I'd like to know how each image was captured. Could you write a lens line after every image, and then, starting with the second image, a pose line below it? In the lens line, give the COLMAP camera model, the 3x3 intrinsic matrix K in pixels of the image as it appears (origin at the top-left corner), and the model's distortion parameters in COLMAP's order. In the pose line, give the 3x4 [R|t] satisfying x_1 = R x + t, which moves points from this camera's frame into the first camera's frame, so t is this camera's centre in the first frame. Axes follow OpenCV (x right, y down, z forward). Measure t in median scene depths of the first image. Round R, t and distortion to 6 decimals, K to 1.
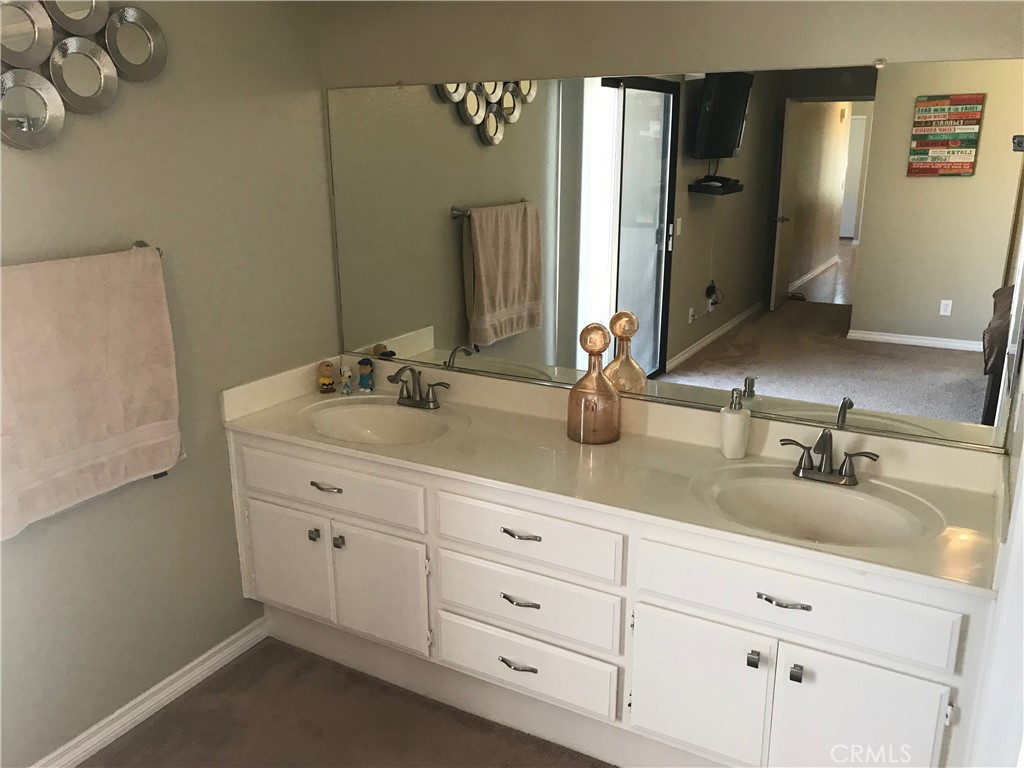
lens RADIAL K [[854.5, 0, 512.0], [0, 854.5, 379.4], [0, 0, 1]] dist [0.055810, -0.055802]
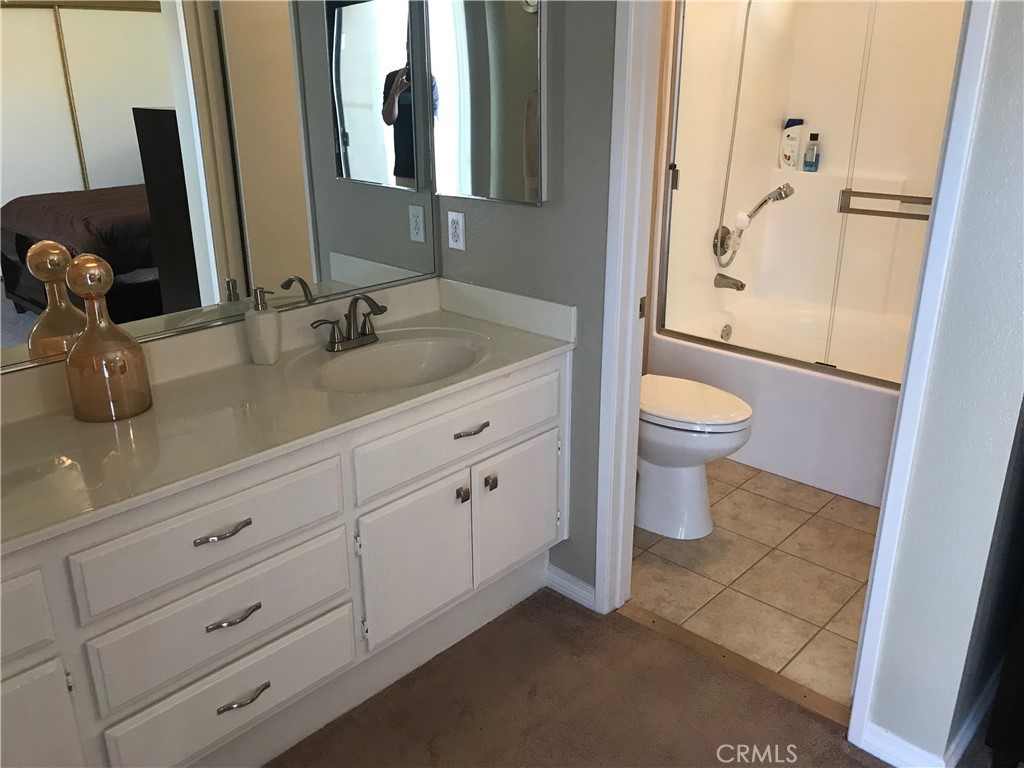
lens RADIAL K [[854.5, 0, 512.0], [0, 854.5, 379.4], [0, 0, 1]] dist [0.055810, -0.055802]
pose [[0.230807, -0.331192, 0.914899, -0.577336], [0.268148, 0.925526, 0.267392, -0.075760], [-0.935321, 0.183612, 0.302426, 0.516879]]
